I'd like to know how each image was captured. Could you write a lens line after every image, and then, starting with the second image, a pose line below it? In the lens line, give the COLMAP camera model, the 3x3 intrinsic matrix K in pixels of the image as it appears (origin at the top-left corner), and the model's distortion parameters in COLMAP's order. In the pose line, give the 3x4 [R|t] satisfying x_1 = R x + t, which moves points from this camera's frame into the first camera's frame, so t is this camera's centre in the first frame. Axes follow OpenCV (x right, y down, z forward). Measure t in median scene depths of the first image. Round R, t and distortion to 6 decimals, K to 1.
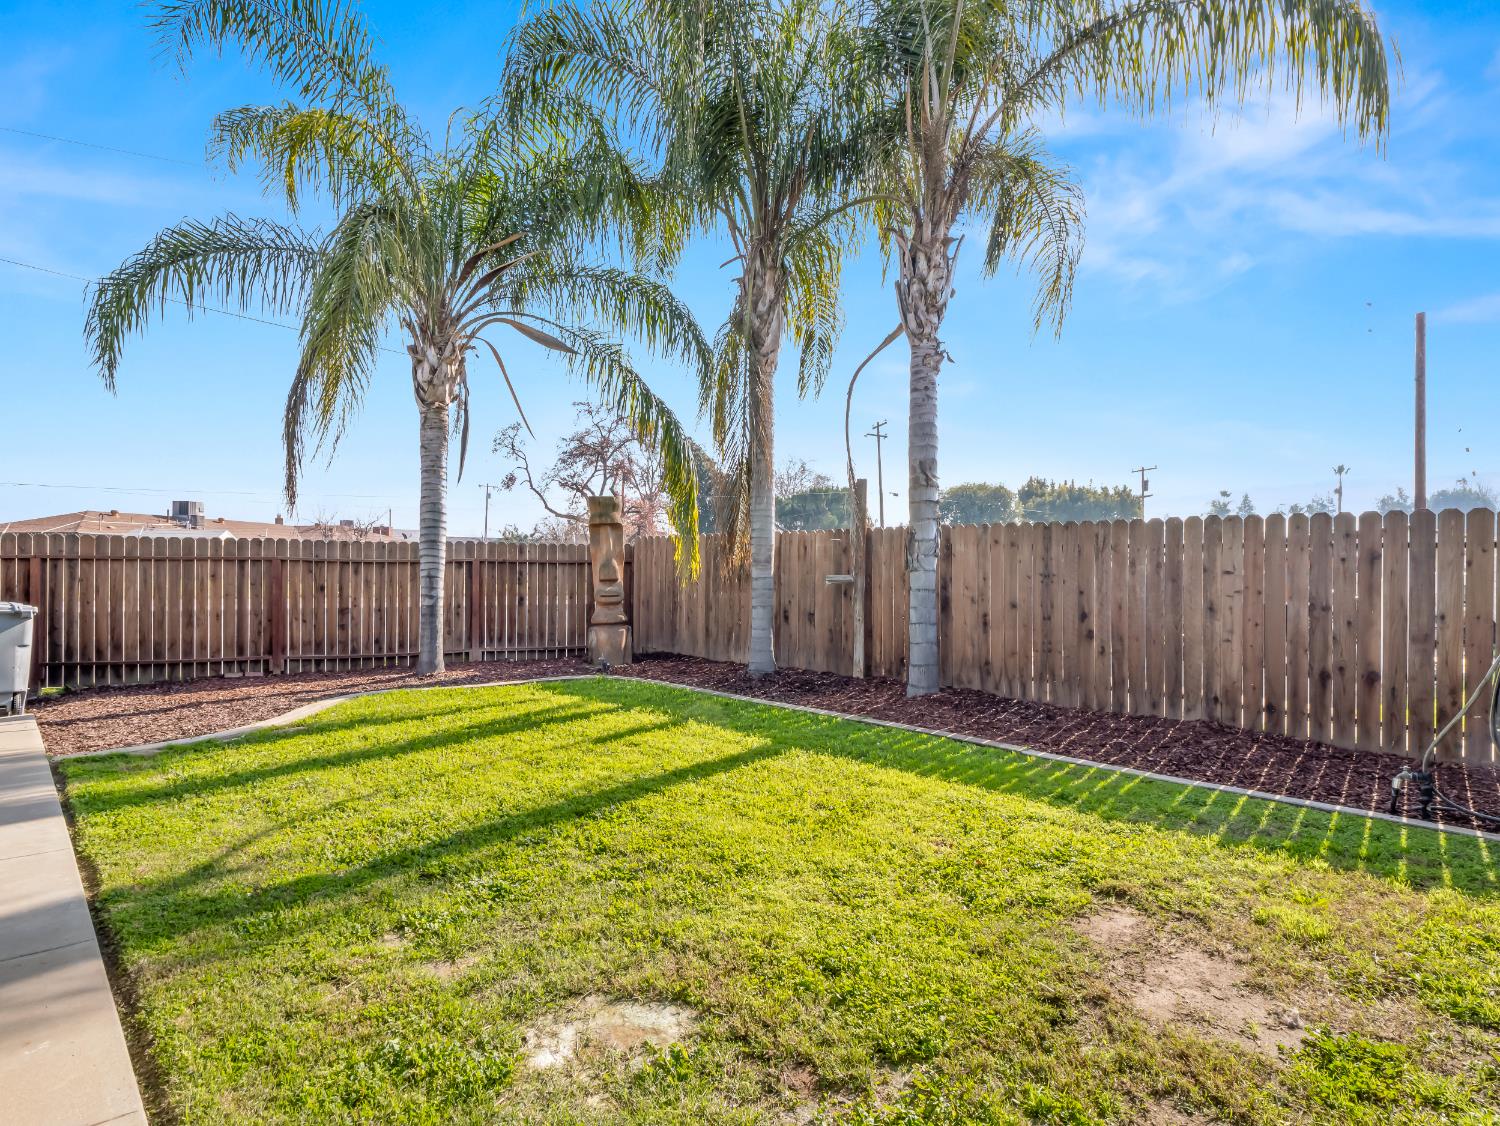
lens RADIAL K [[769.3, 0, 745.5], [0, 769.3, 542.5], [0, 0, 1]] dist [0.001207, -0.001226]
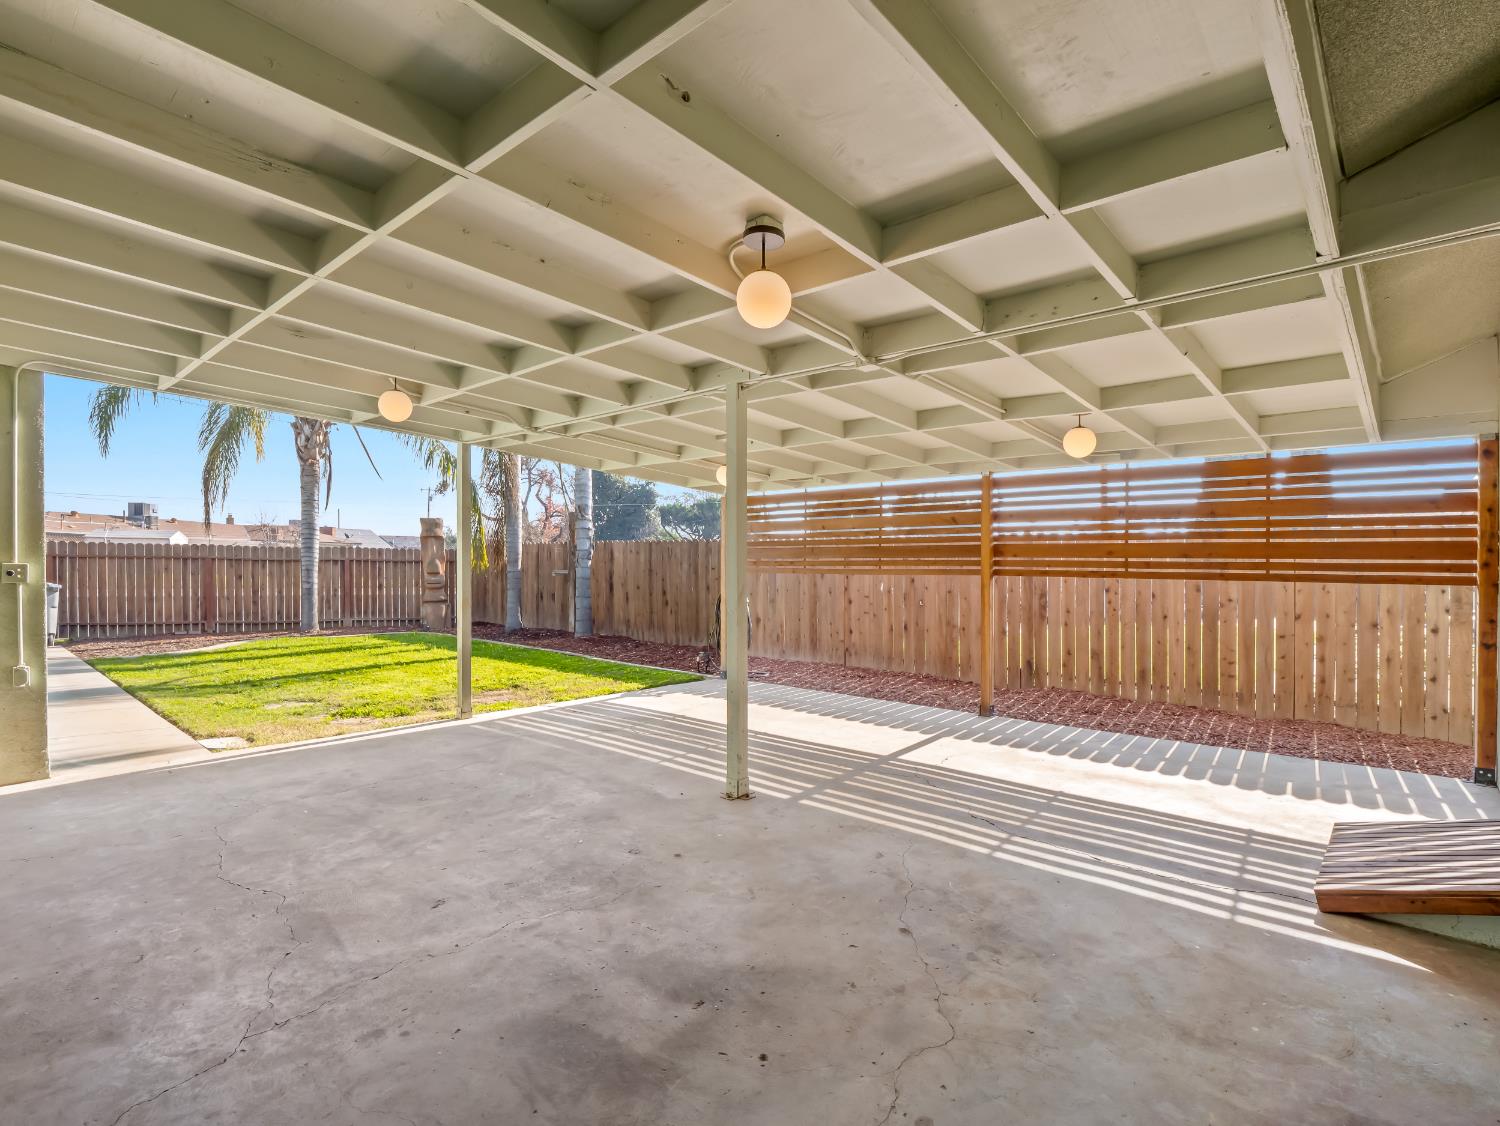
lens RADIAL K [[740.2, 0, 746.8], [0, 740.2, 568.0], [0, 0, 1]] dist [-0.010724, 0.000025]
pose [[0.998033, 0.006247, 0.062380, 0.389685], [-0.008364, 0.999395, 0.033744, -0.017508], [-0.062131, -0.034200, 0.997482, -0.558598]]
